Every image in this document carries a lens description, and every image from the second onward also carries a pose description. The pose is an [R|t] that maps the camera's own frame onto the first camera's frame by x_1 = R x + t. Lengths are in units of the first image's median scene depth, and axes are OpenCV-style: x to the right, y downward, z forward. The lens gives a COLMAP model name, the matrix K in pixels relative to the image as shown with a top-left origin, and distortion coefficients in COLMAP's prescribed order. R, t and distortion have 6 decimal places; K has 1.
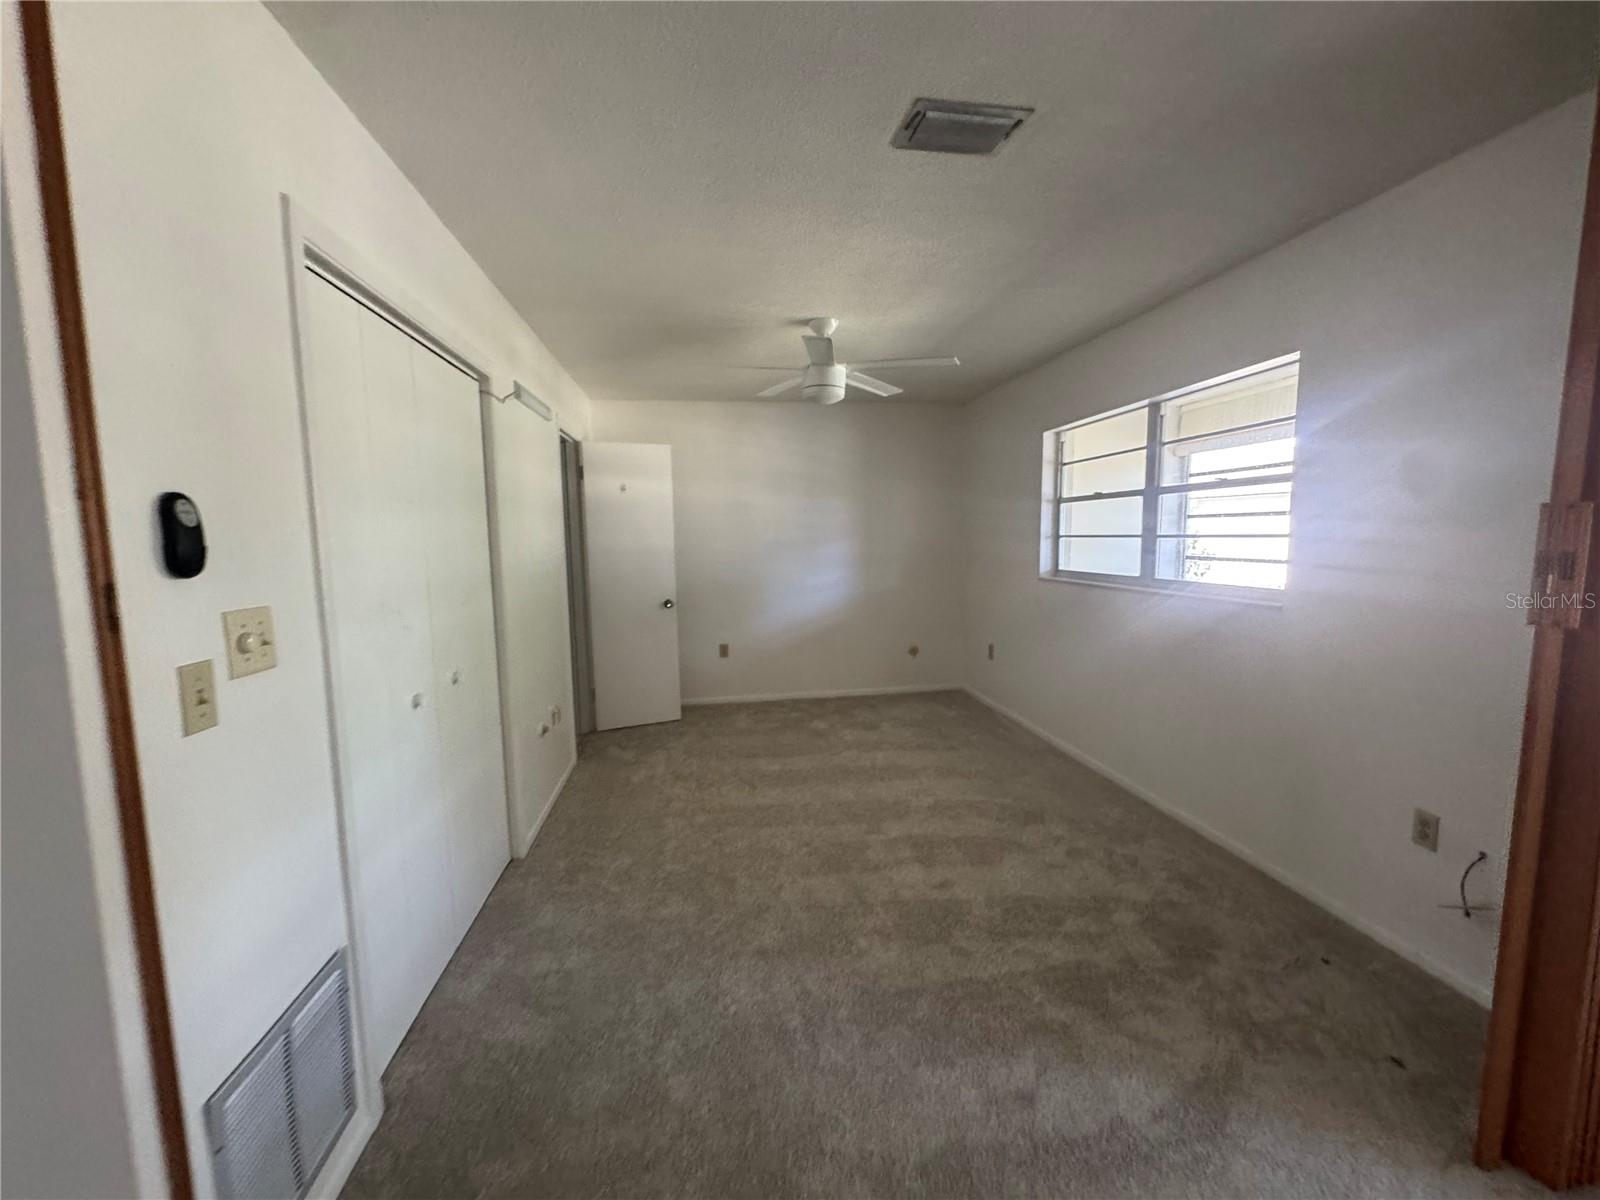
lens RADIAL K [[638.5, 0, 794.8], [0, 638.5, 603.8], [0, 0, 1]] dist [-0.006836, 0.000788]
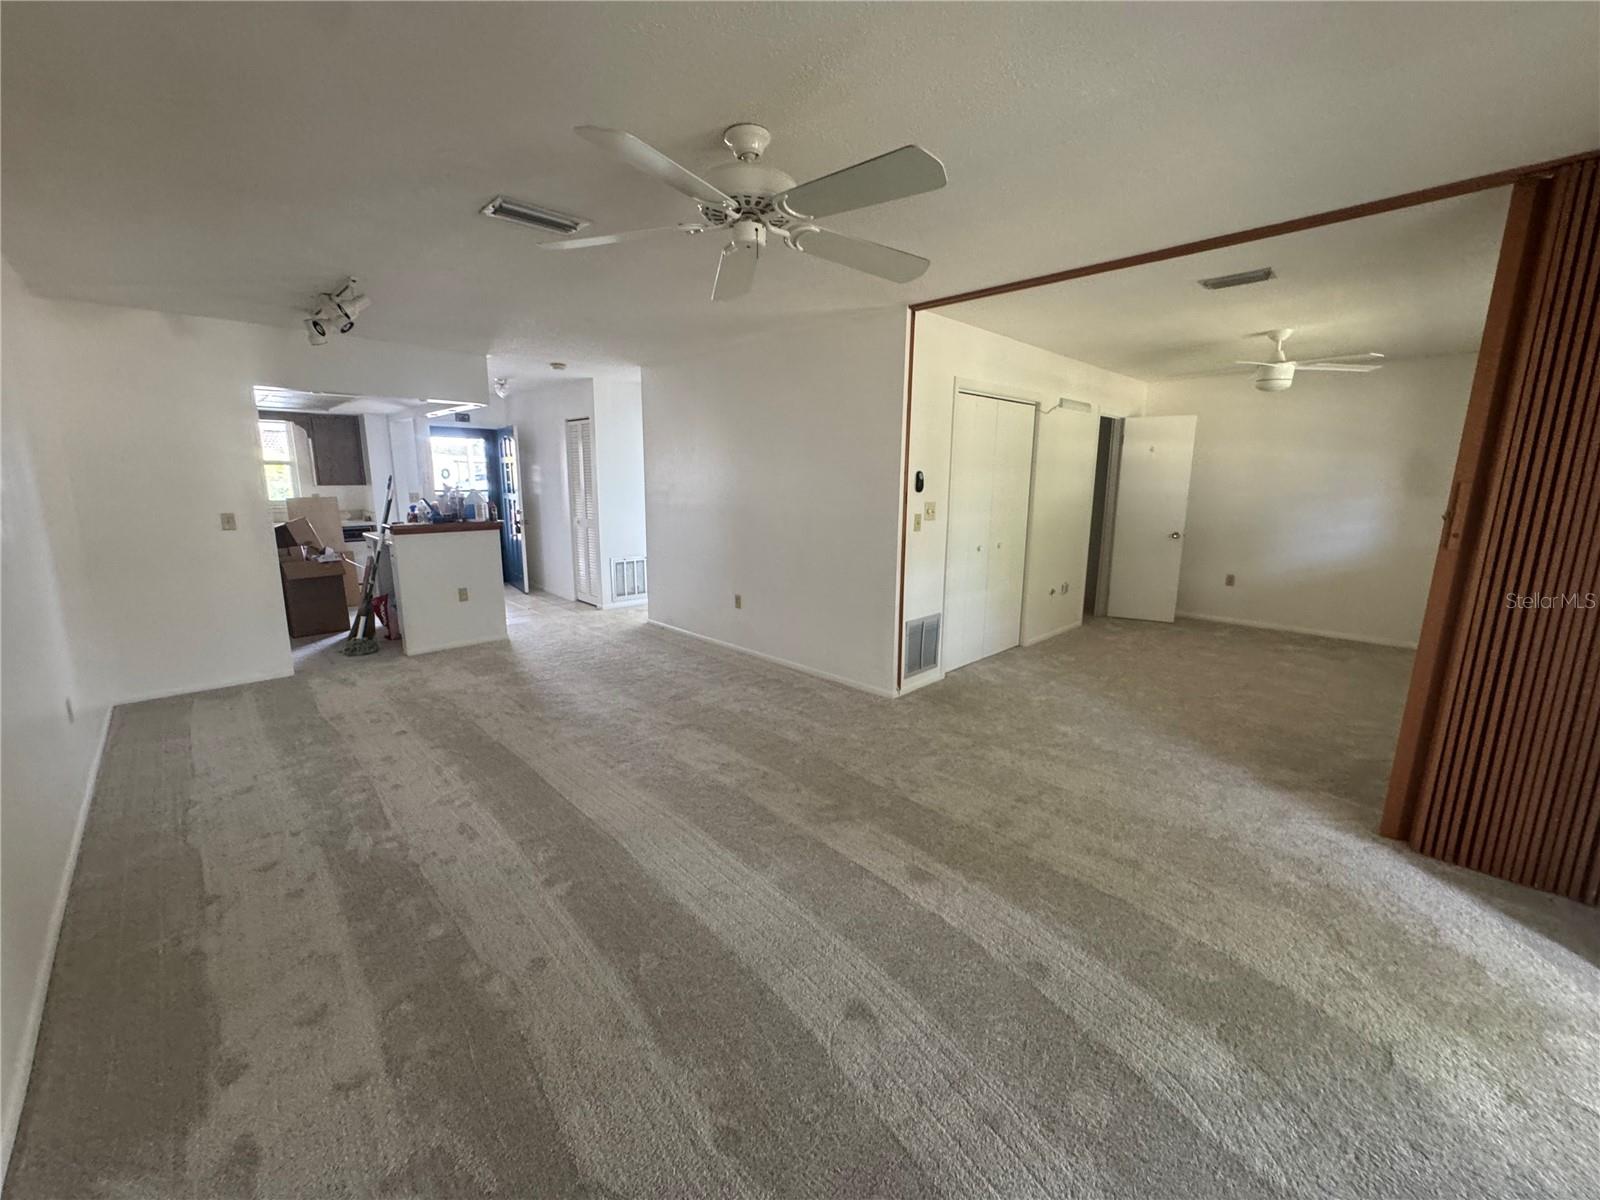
lens RADIAL K [[638.5, 0, 801.3], [0, 638.5, 597.9], [0, 0, 1]] dist [-0.006836, 0.000788]
pose [[0.592845, 0.167265, -0.787754, 0.788418], [-0.104602, 0.985899, 0.130617, 0.069395], [0.798494, 0.004965, 0.601982, -0.844195]]
